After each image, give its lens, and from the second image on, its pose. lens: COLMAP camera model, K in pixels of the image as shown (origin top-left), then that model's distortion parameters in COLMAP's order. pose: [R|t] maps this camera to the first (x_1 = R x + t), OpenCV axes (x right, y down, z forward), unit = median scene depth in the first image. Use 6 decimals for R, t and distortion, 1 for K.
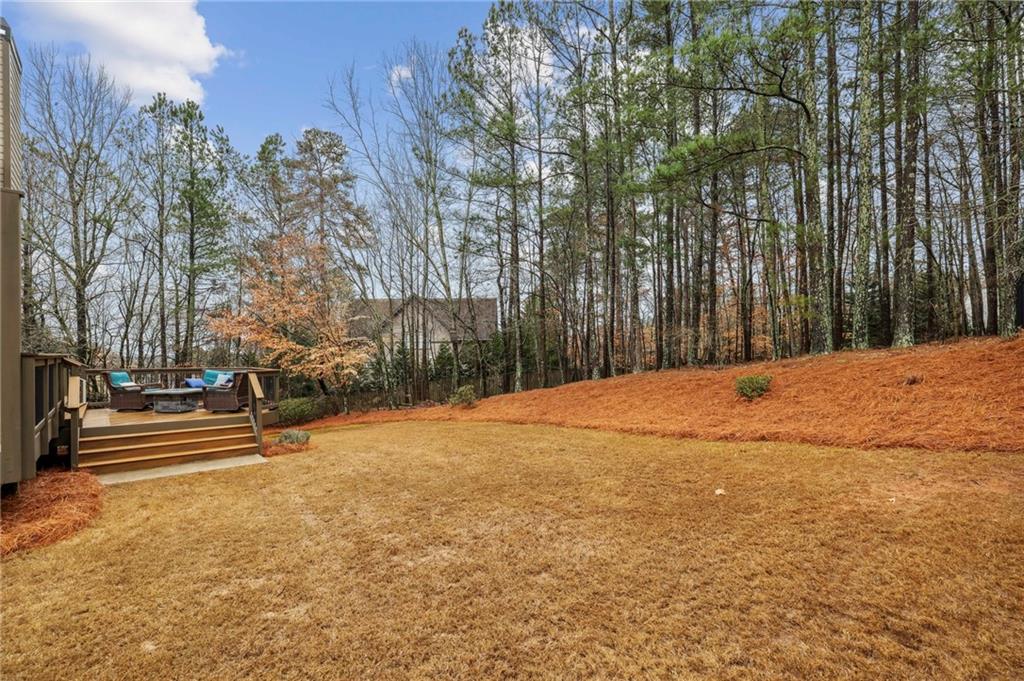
lens RADIAL K [[442.4, 0, 512.7], [0, 442.4, 356.1], [0, 0, 1]] dist [0.000576, 0.000164]
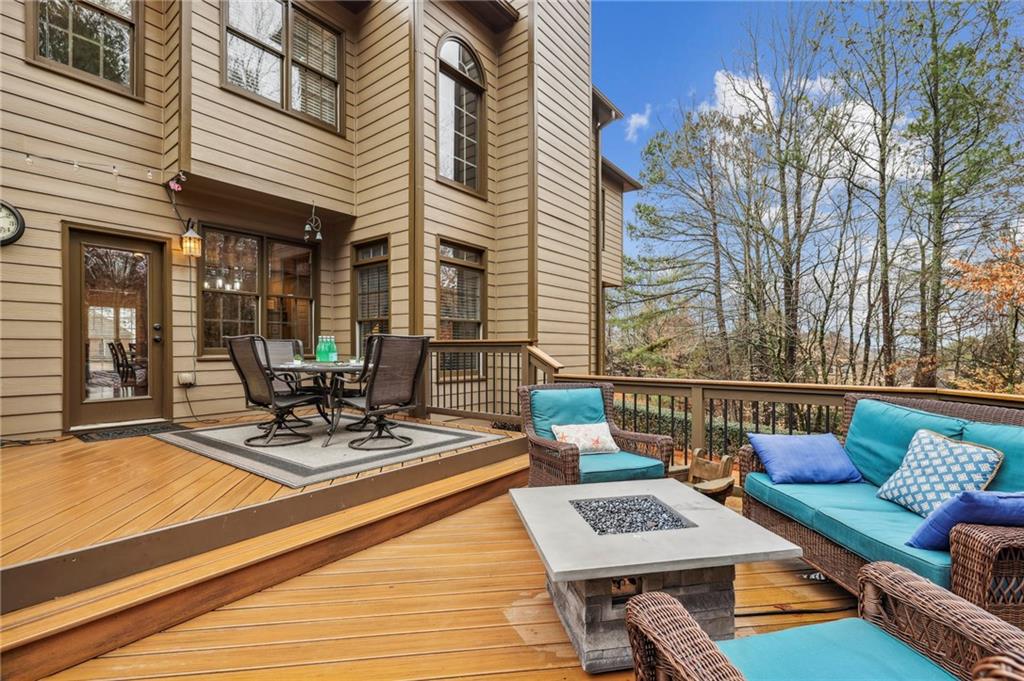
lens RADIAL K [[459.5, 0, 513.4], [0, 459.5, 349.1], [0, 0, 1]] dist [-0.000212, -0.000072]
pose [[0.173286, 0.003555, -0.984865, -0.219916], [0.000756, 0.999993, 0.003742, 0.001391], [0.984871, -0.001393, 0.173282, 0.350739]]
